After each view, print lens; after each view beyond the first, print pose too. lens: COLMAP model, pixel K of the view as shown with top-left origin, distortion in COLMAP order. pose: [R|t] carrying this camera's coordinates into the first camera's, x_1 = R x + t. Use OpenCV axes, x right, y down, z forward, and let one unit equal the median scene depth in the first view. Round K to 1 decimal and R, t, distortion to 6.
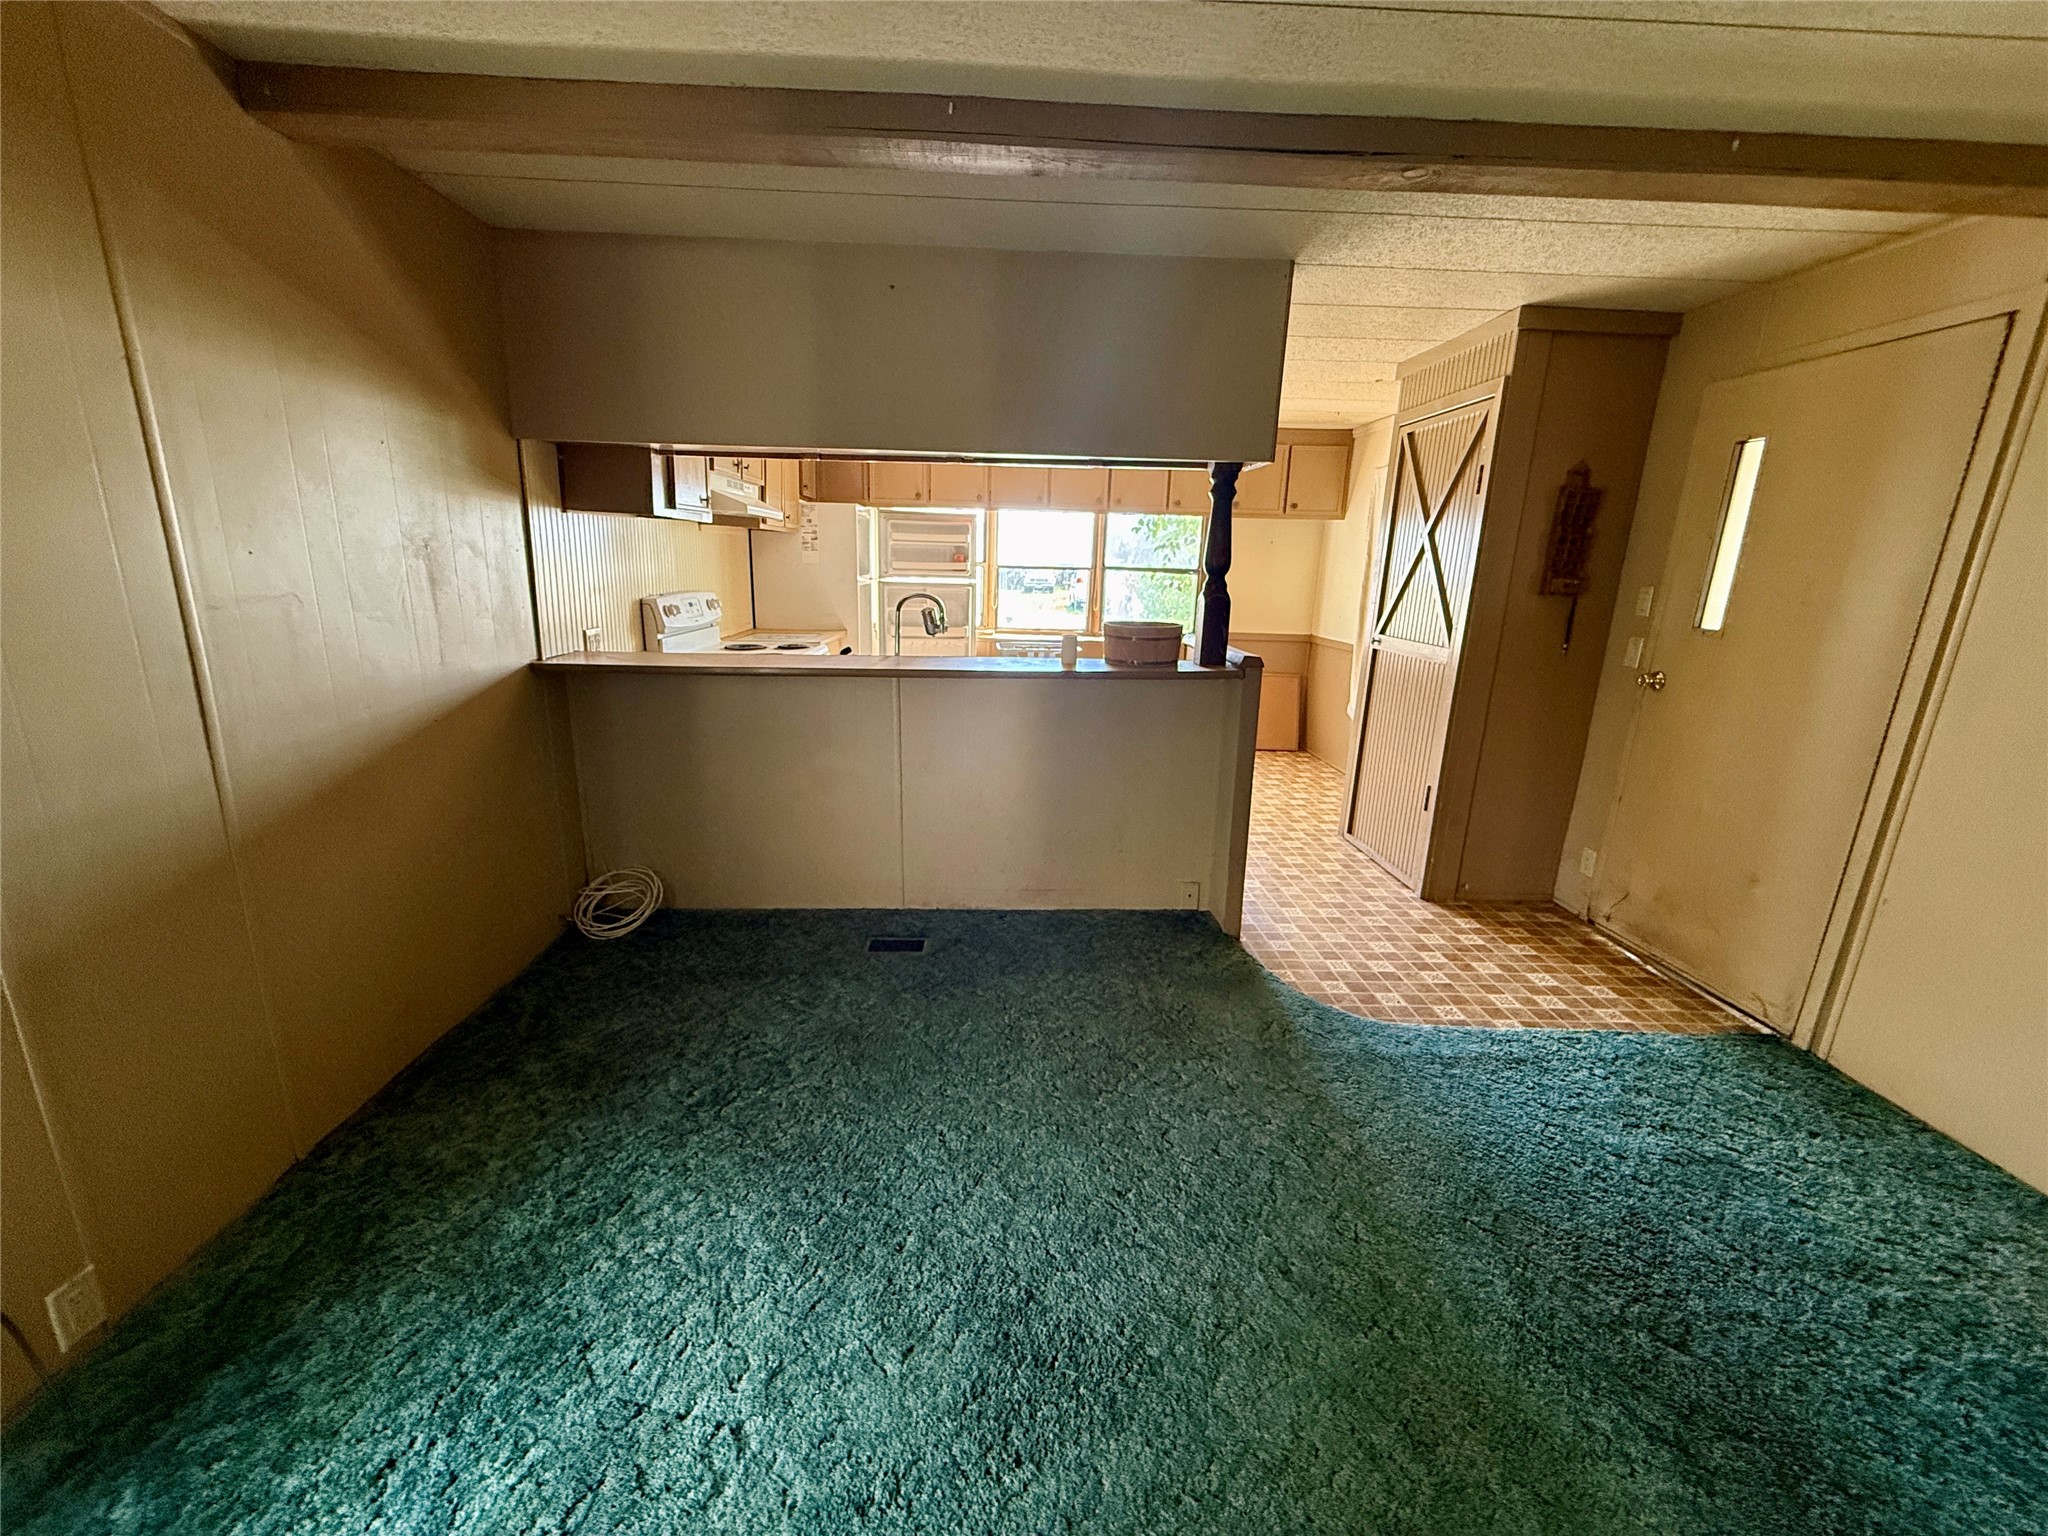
lens RADIAL K [[815.9, 0, 1020.7], [0, 815.9, 771.0], [0, 0, 1]] dist [-0.001513, 0.000875]
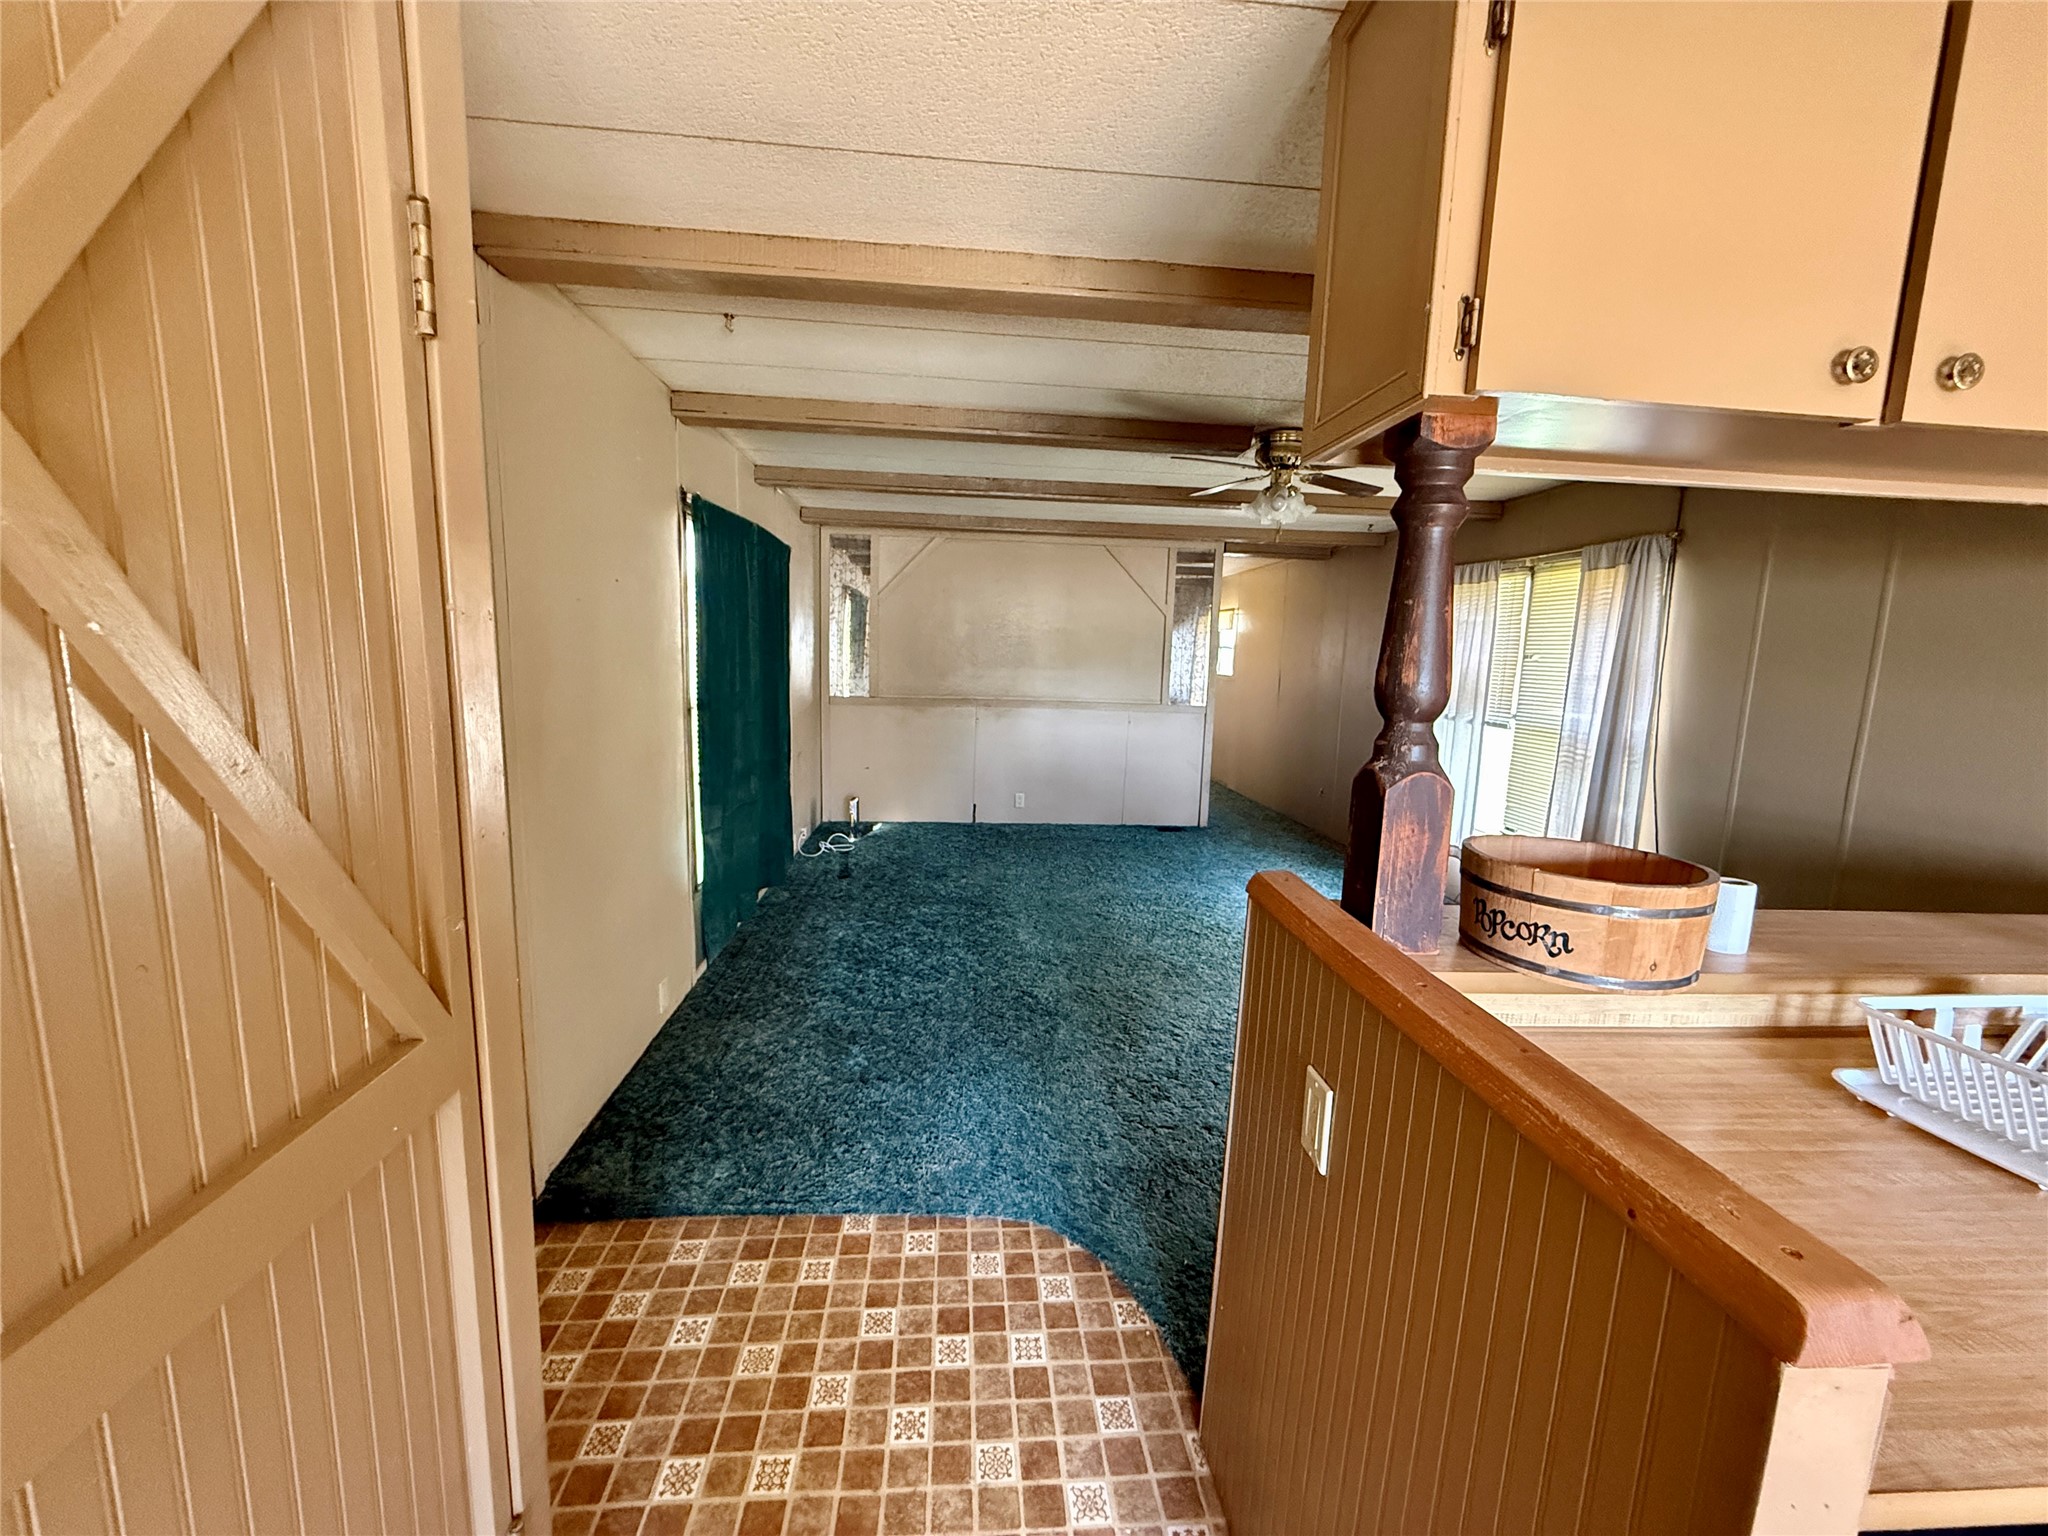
lens RADIAL K [[815.9, 0, 1017.3], [0, 815.9, 765.1], [0, 0, 1]] dist [-0.001513, 0.000875]
pose [[-0.997810, -0.051741, -0.041199, 0.429307], [-0.063663, 0.920229, 0.386168, -0.350575], [0.017932, 0.387946, -0.921508, 1.328749]]
